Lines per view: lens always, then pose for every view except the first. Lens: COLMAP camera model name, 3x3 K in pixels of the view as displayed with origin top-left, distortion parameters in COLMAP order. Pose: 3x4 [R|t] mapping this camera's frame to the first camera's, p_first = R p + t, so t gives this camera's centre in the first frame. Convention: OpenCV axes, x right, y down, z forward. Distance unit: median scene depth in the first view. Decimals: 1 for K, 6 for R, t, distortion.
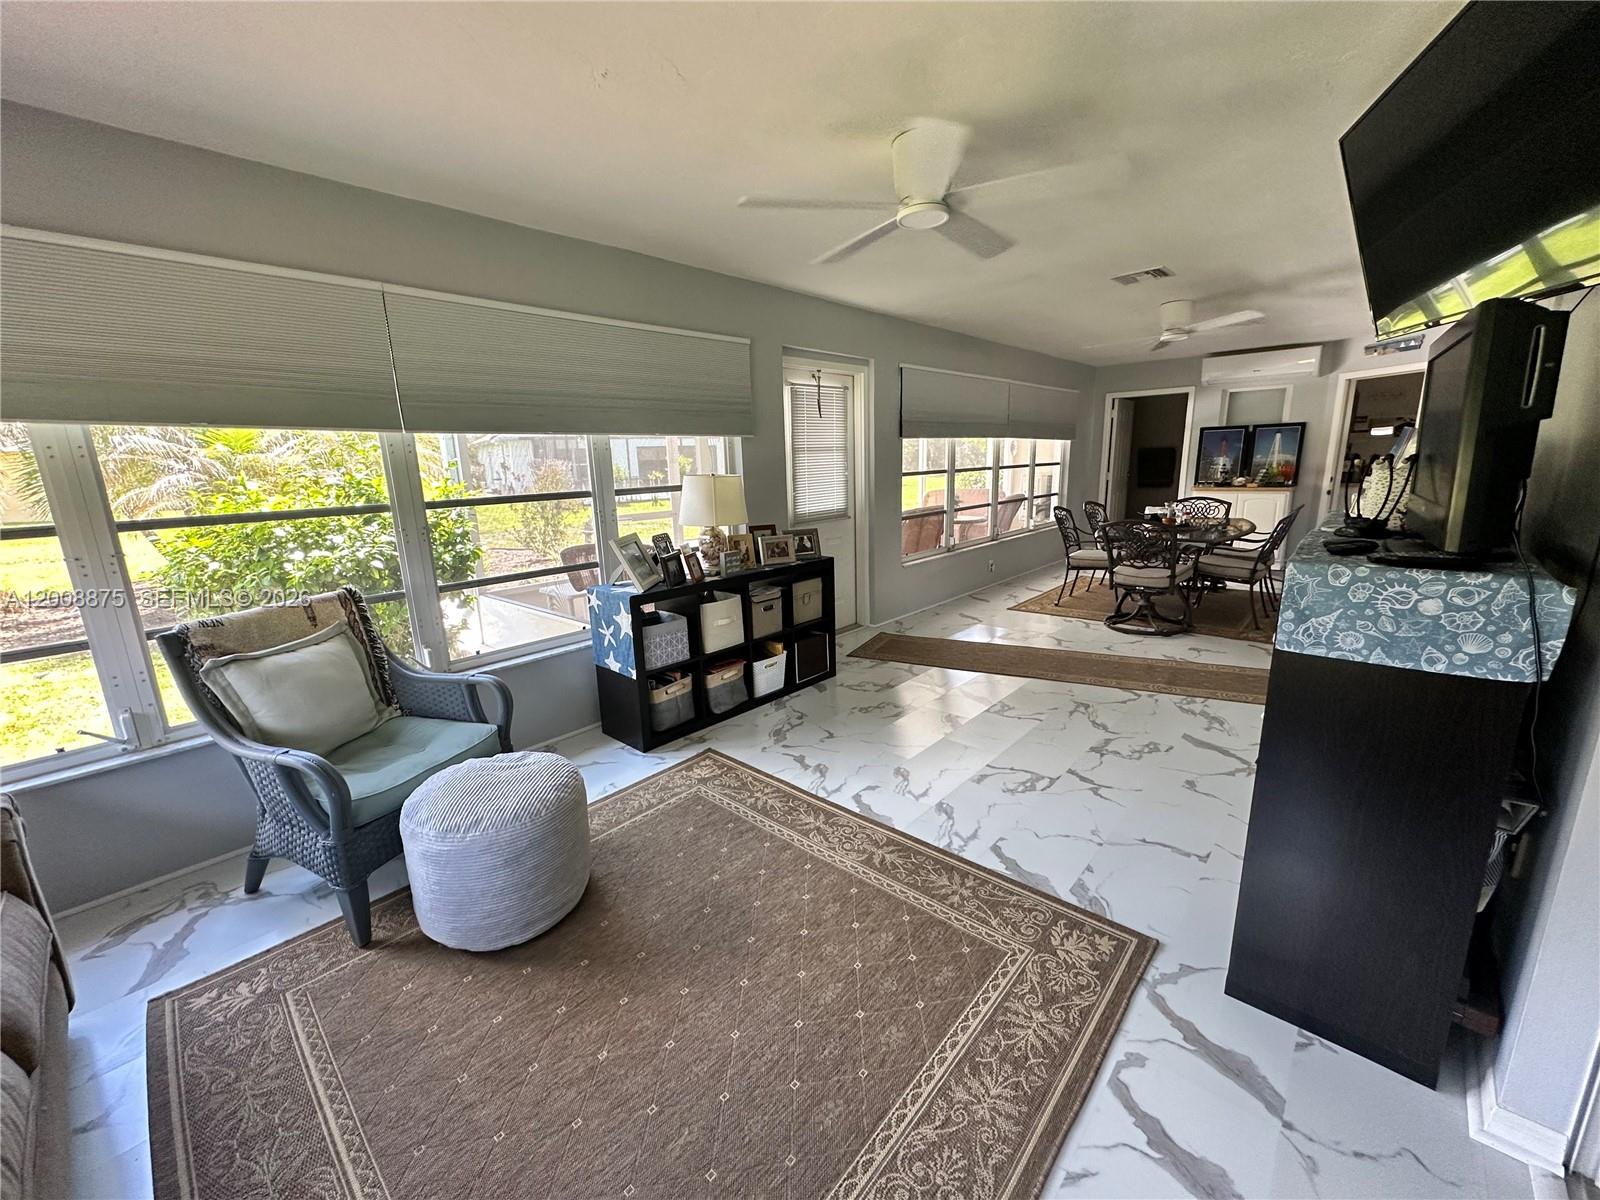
lens RADIAL K [[636.5, 0, 800.1], [0, 636.5, 599.9], [0, 0, 1]] dist [-0.001674, 0.000744]
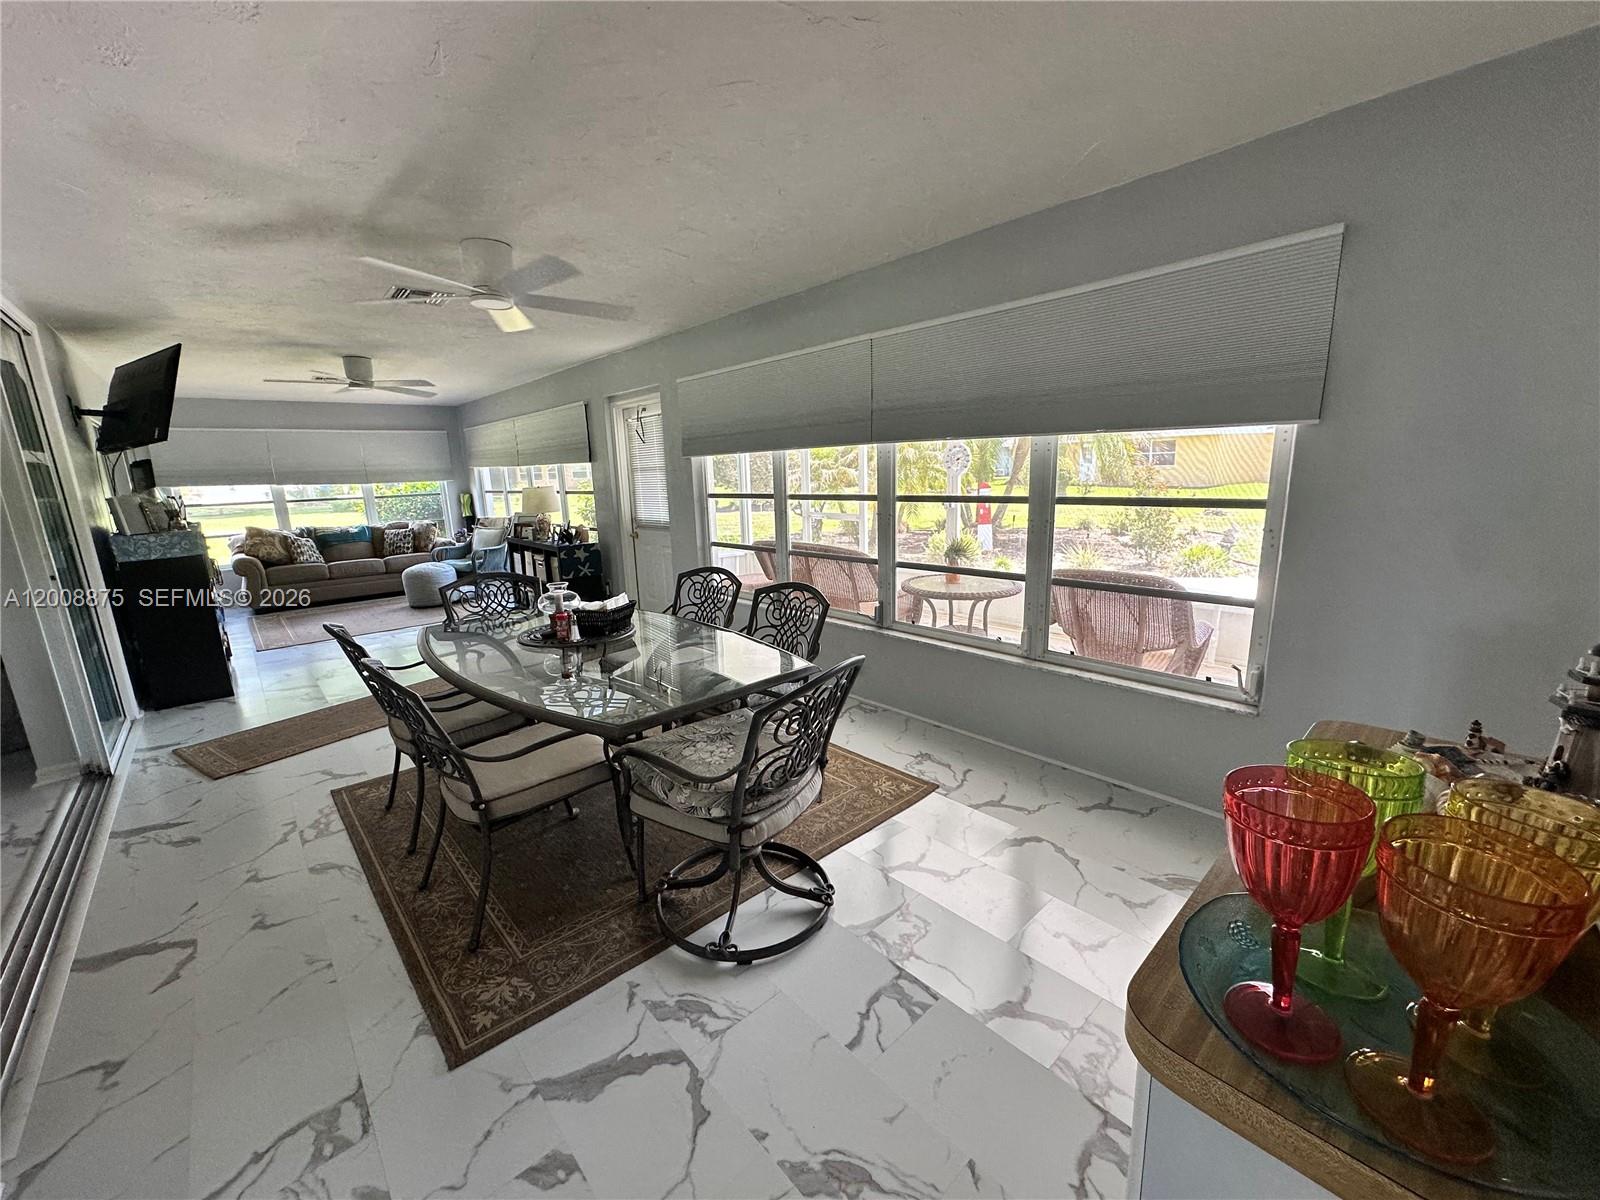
lens RADIAL K [[636.5, 0, 802.1], [0, 636.5, 592.5], [0, 0, 1]] dist [-0.001674, 0.000744]
pose [[-0.086259, 0.206255, -0.974689, 0.998005], [-0.196107, 0.955680, 0.219587, -0.273343], [0.976781, 0.210085, -0.041988, 1.129114]]
